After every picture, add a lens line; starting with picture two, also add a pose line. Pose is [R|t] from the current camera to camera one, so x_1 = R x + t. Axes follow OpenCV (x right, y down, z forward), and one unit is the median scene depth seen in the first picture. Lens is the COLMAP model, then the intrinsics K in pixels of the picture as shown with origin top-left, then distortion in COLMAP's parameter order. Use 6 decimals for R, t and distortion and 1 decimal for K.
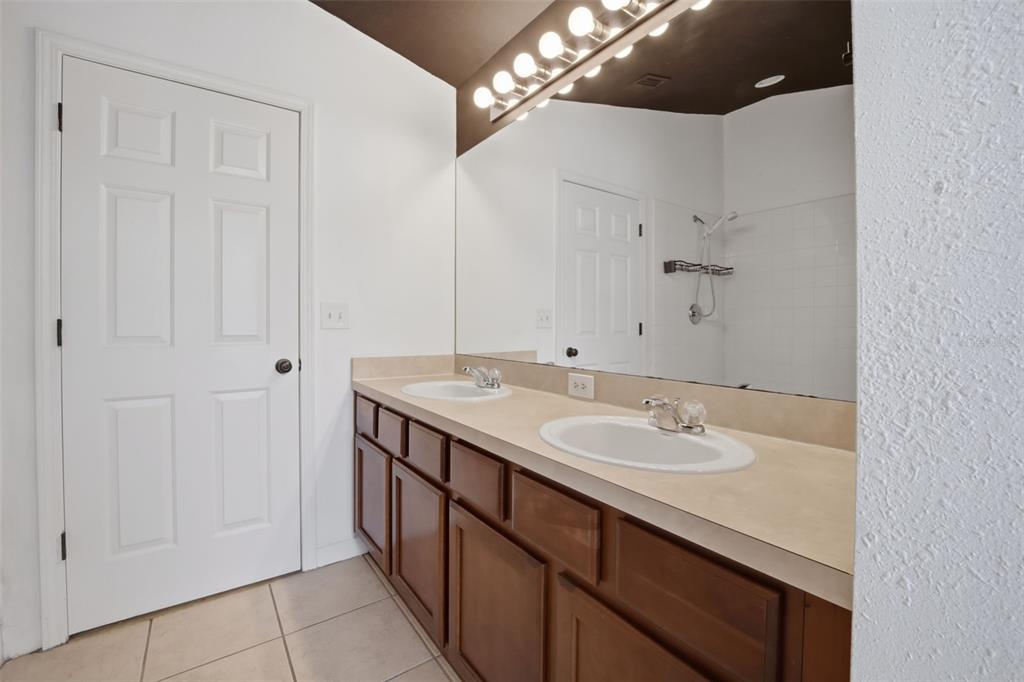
lens RADIAL K [[431.5, 0, 509.9], [0, 431.5, 327.6], [0, 0, 1]] dist [-0.020741, -0.000433]
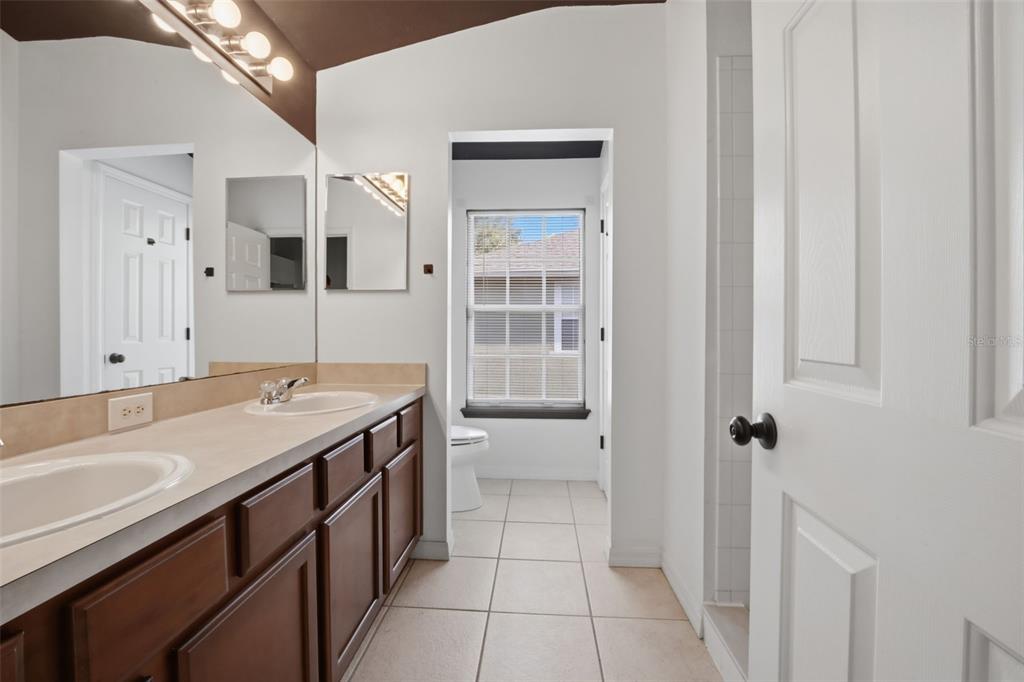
lens RADIAL K [[431.5, 0, 509.9], [0, 431.5, 327.6], [0, 0, 1]] dist [-0.020741, -0.000433]
pose [[-0.766077, -0.001645, 0.642746, -0.873201], [-0.000513, 0.999998, 0.001948, -0.011737], [-0.642748, 0.001163, -0.766077, 1.229279]]
